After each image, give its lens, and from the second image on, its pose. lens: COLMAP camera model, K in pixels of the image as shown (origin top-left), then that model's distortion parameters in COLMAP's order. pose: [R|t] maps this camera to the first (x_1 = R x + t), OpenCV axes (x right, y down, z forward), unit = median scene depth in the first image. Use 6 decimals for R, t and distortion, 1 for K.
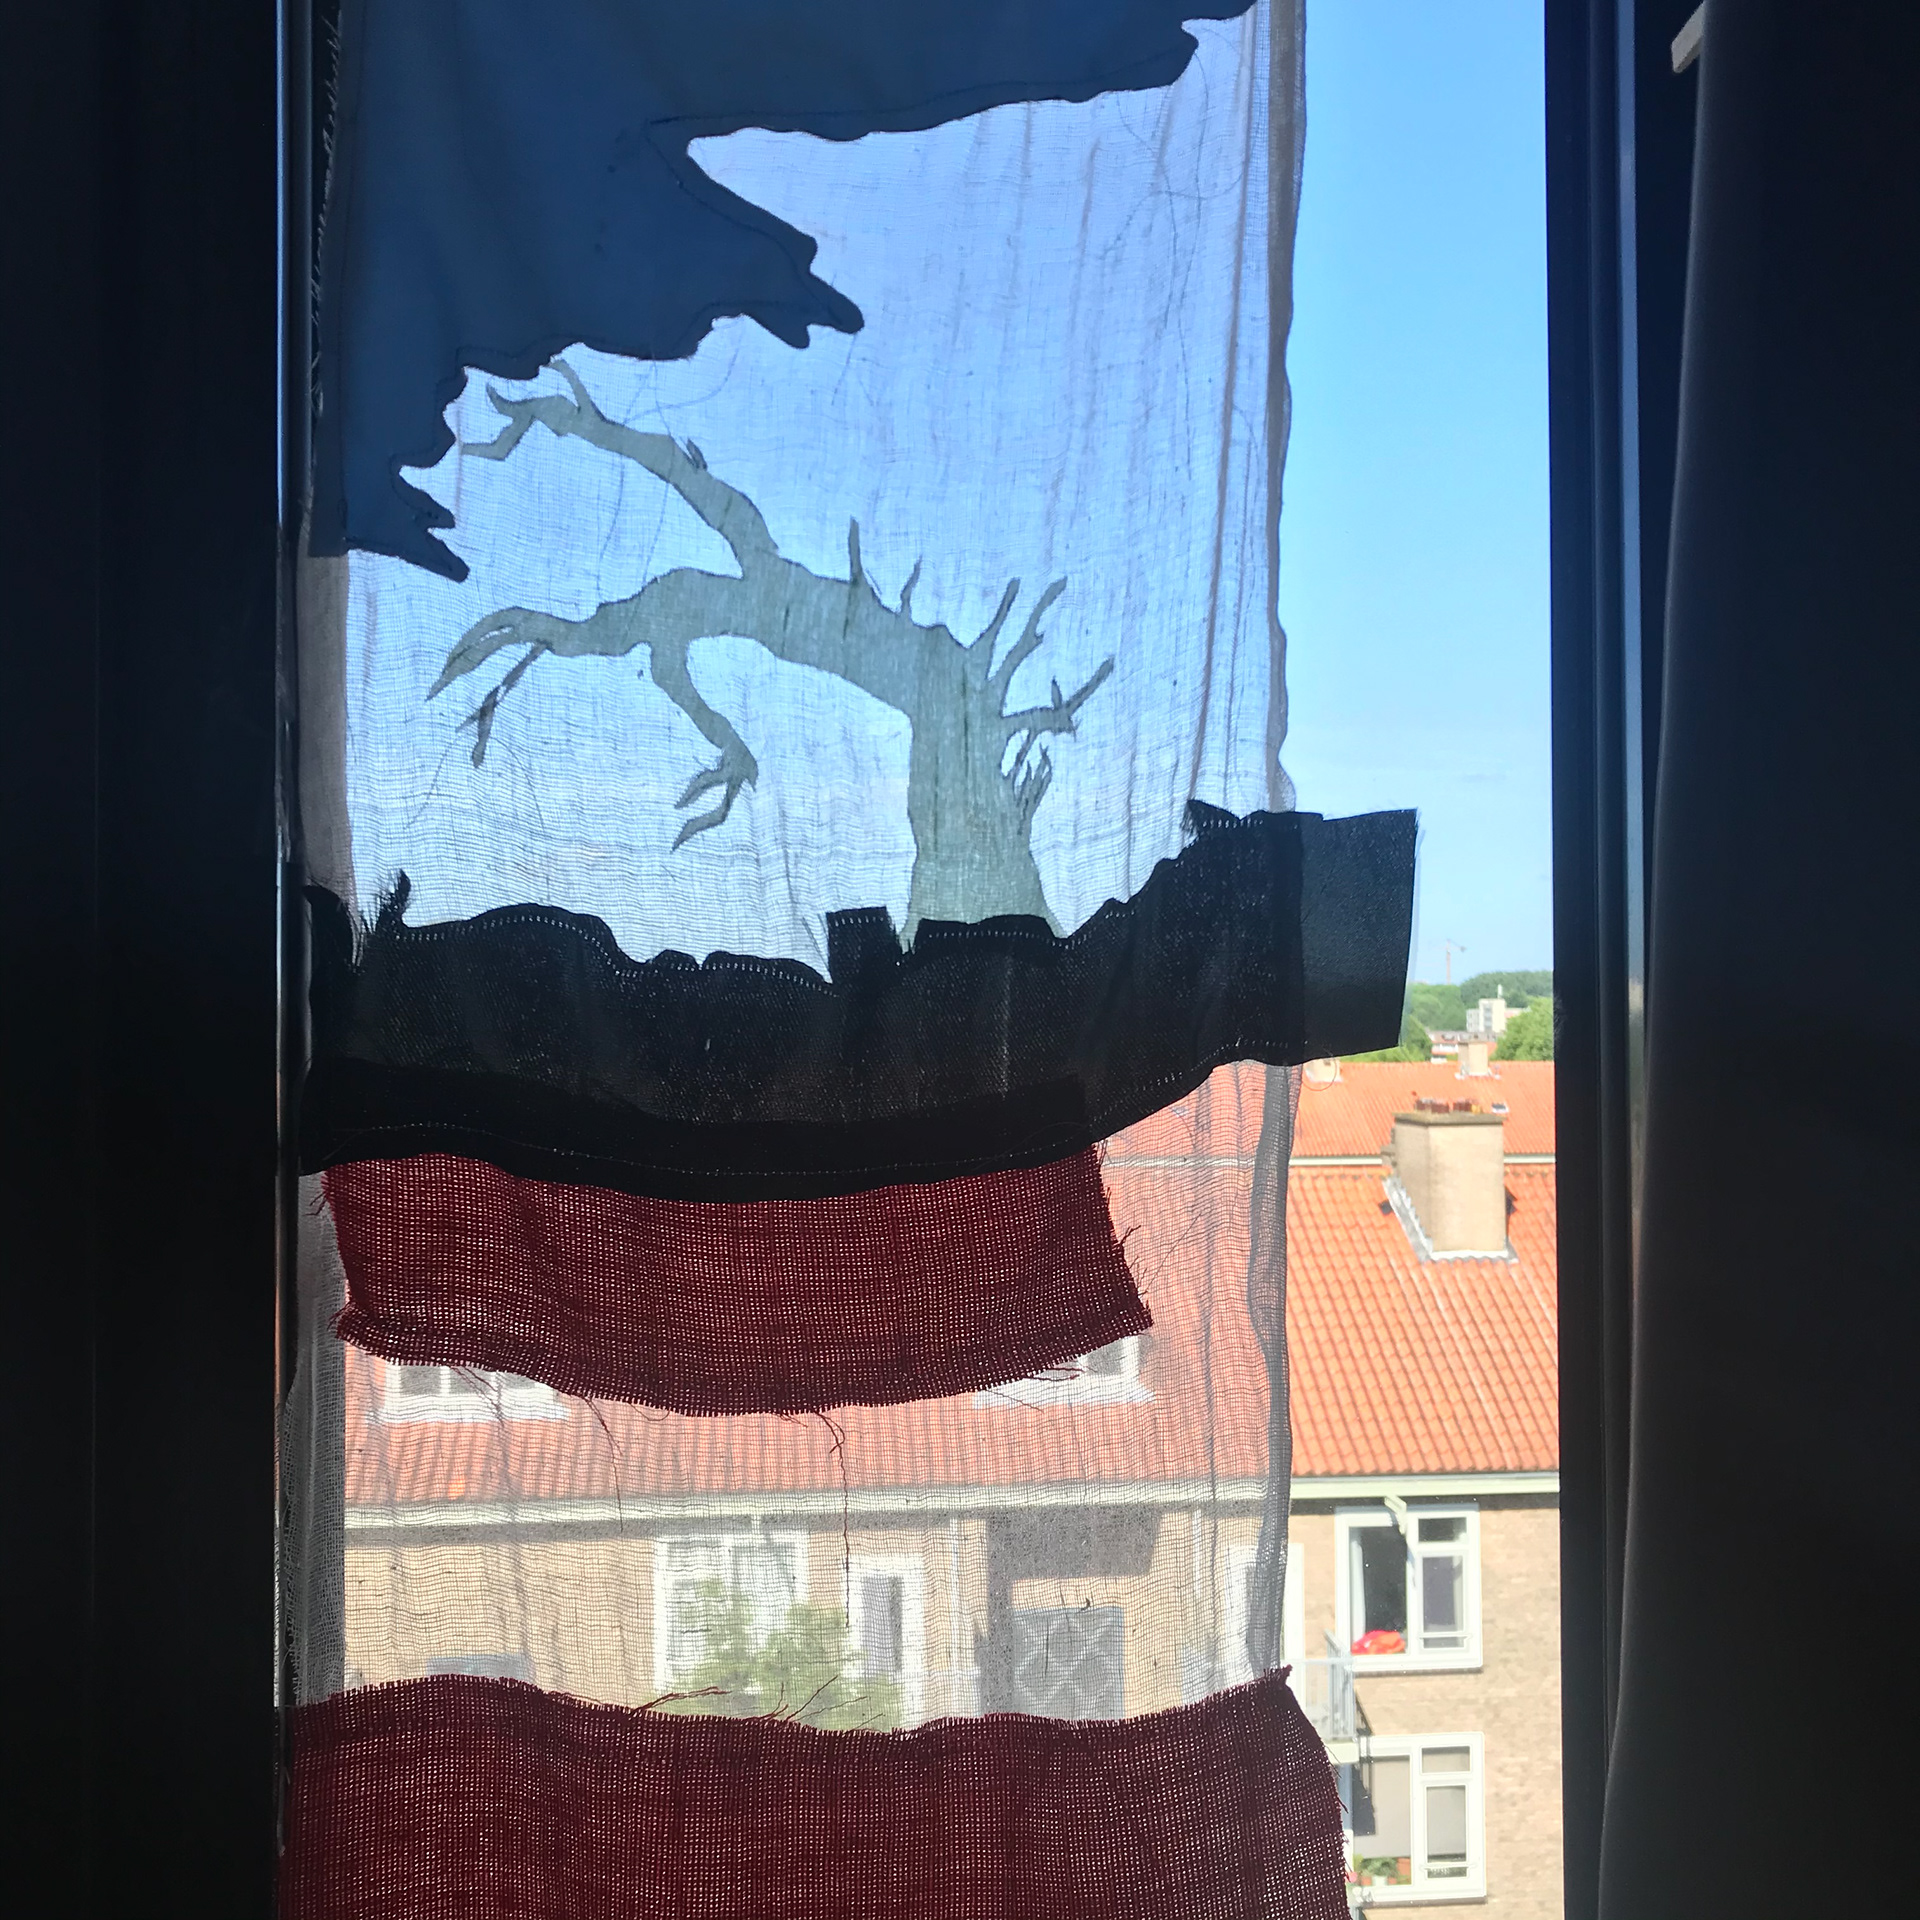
lens RADIAL K [[2113.8, 0, 974.8], [0, 2113.8, 964.1], [0, 0, 1]] dist [0.122815, -0.364740]
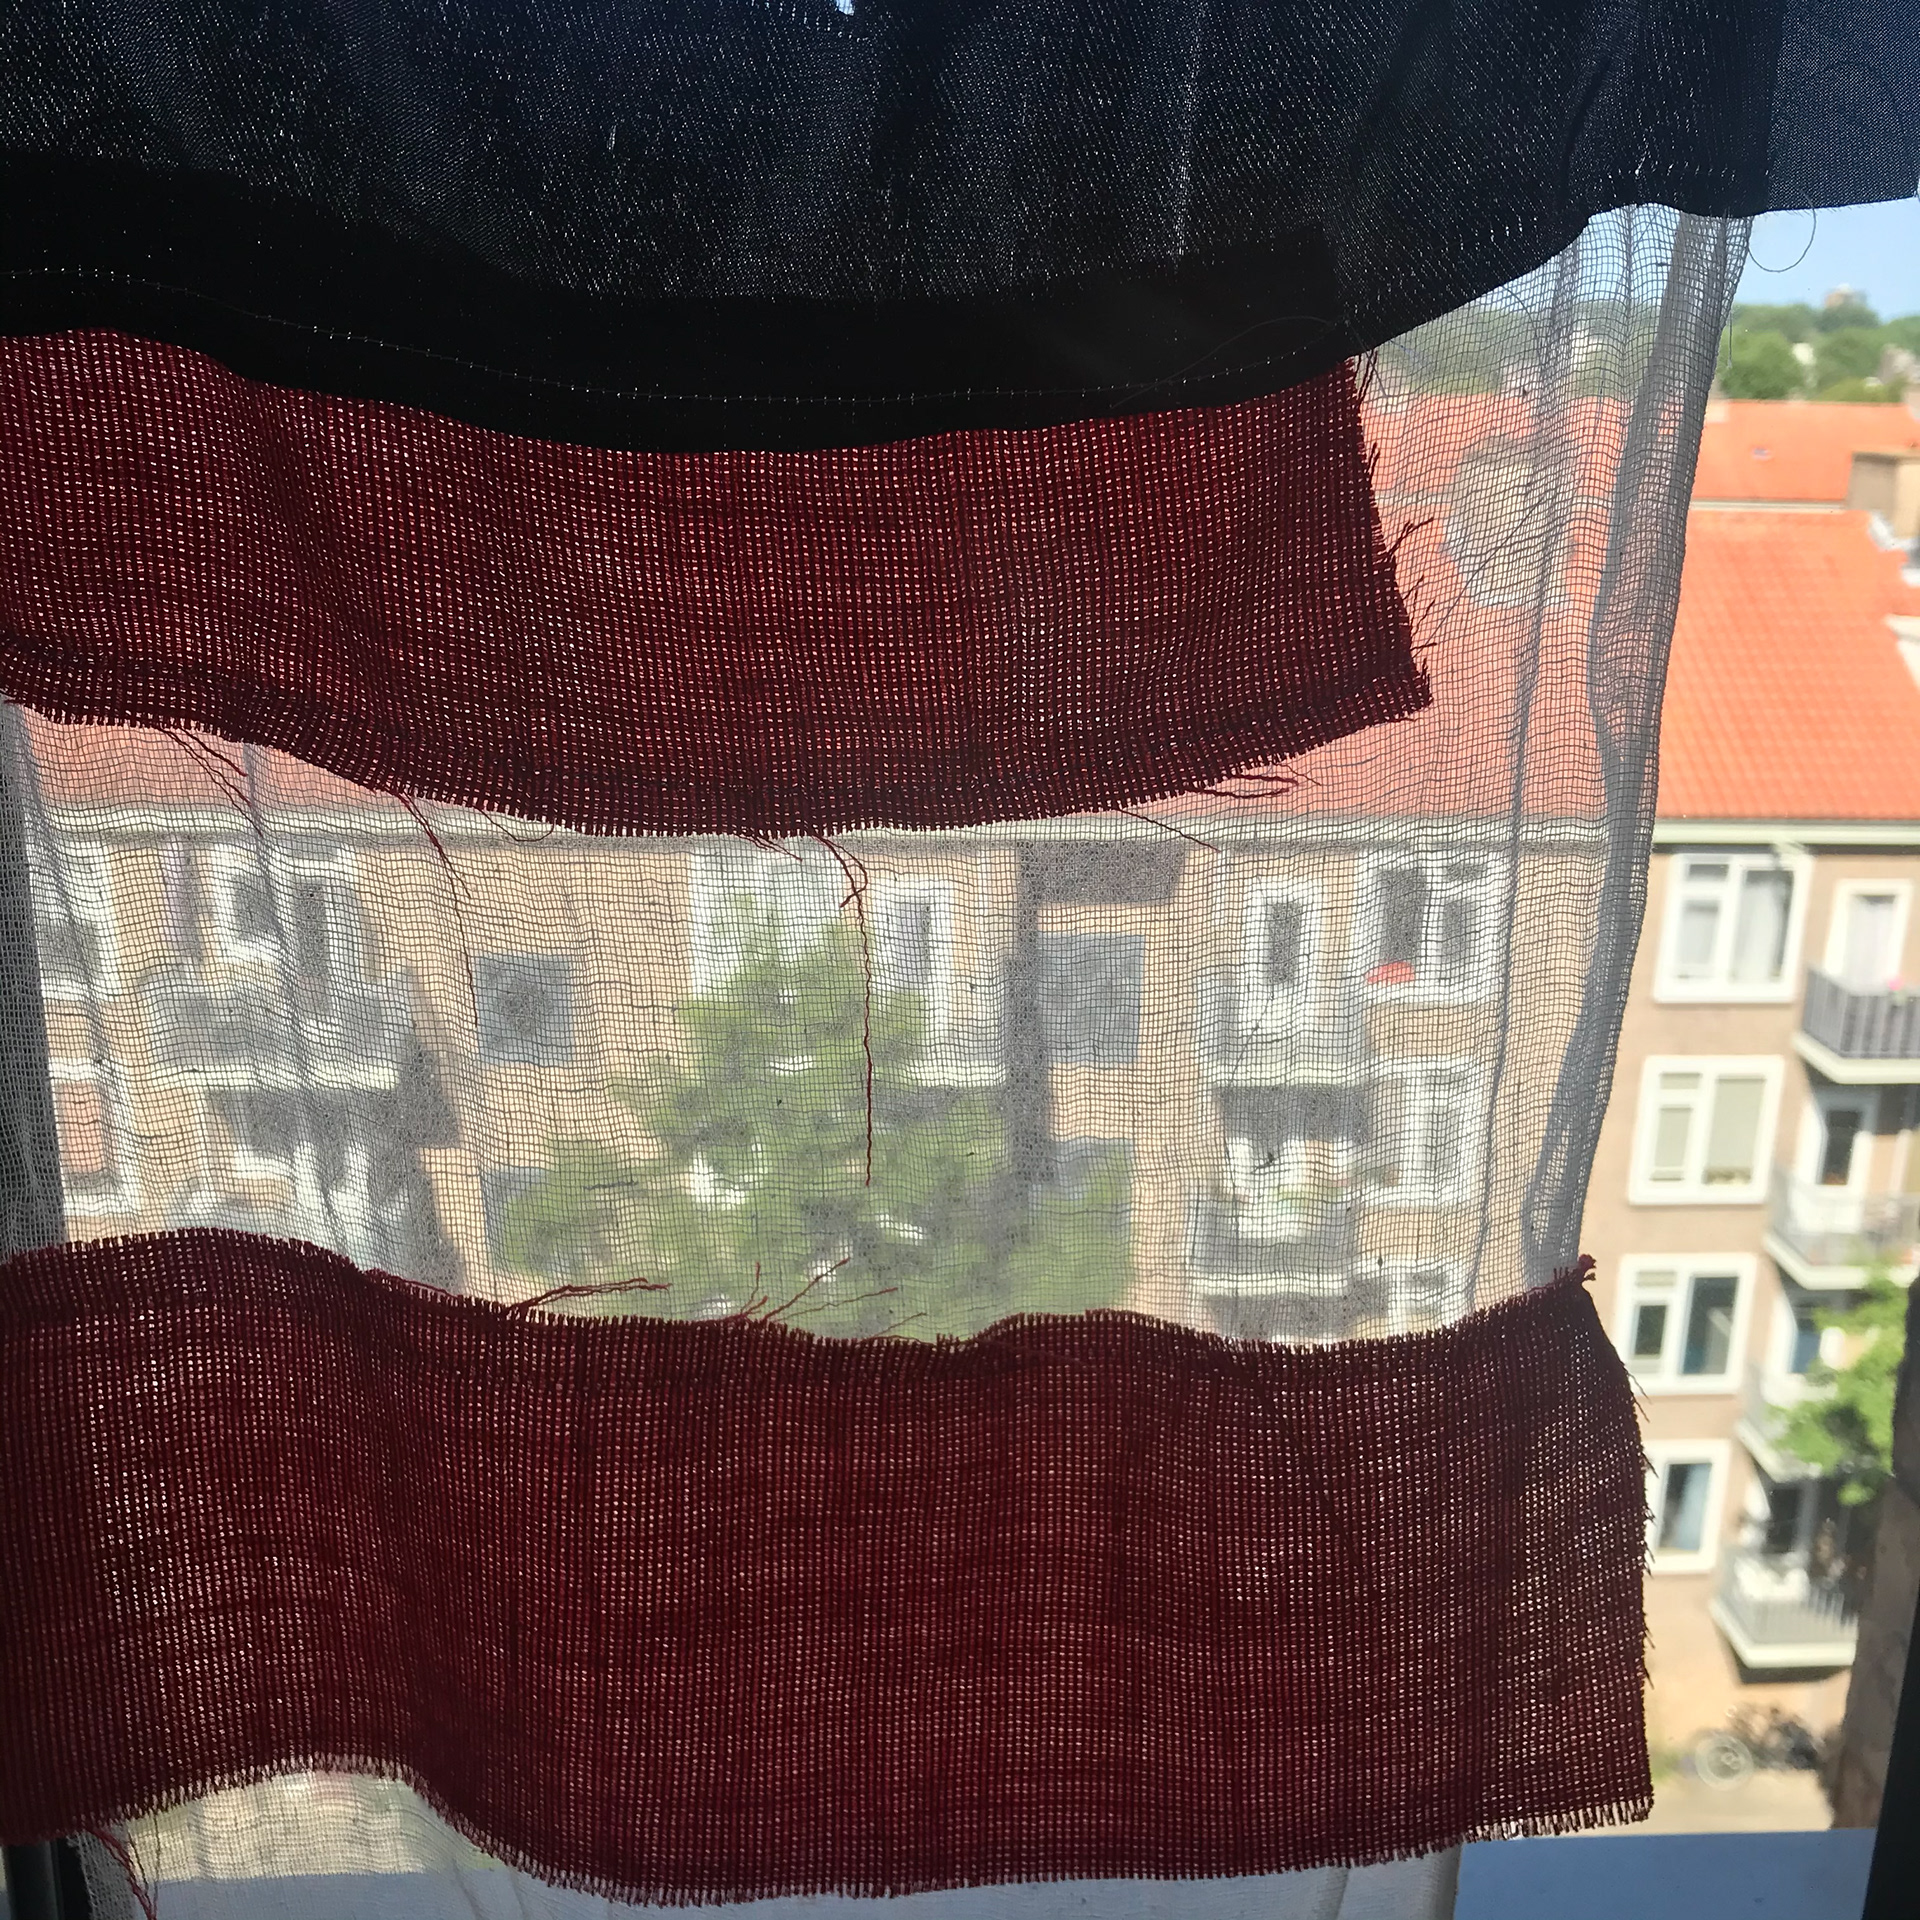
lens RADIAL K [[2113.8, 0, 974.8], [0, 2113.8, 964.1], [0, 0, 1]] dist [0.122815, -0.364740]
pose [[0.999251, 0.036942, -0.011524, -0.024683], [-0.031599, 0.950834, 0.308085, 0.067927], [0.022339, -0.307490, 0.951289, 0.450979]]
